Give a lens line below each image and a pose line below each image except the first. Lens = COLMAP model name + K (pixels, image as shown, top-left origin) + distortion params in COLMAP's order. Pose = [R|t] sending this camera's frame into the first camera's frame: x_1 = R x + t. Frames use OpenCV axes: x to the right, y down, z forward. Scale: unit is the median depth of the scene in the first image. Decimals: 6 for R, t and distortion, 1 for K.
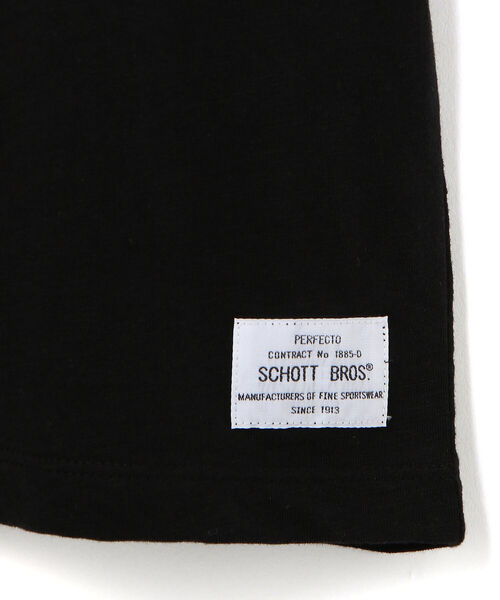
lens RADIAL K [[3233.1, 0, 250.1], [0, 3233.1, 300.0], [0, 0, 1]] dist [0.232244, 0.000000]
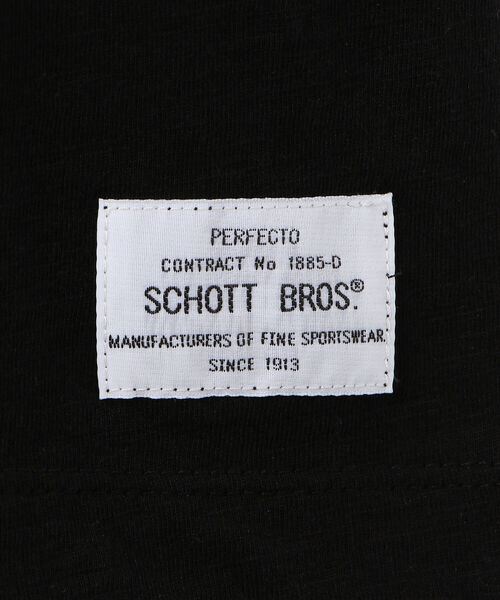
lens RADIAL K [[3829.3, 0, 249.9], [0, 3829.3, 300.0], [0, 0, 1]] dist [0.445379, 0.000000]
pose [[0.991533, -0.004151, -0.129789, 0.104348], [0.008338, 0.999462, 0.031732, 0.002356], [0.129587, -0.032545, 0.991034, 0.354852]]
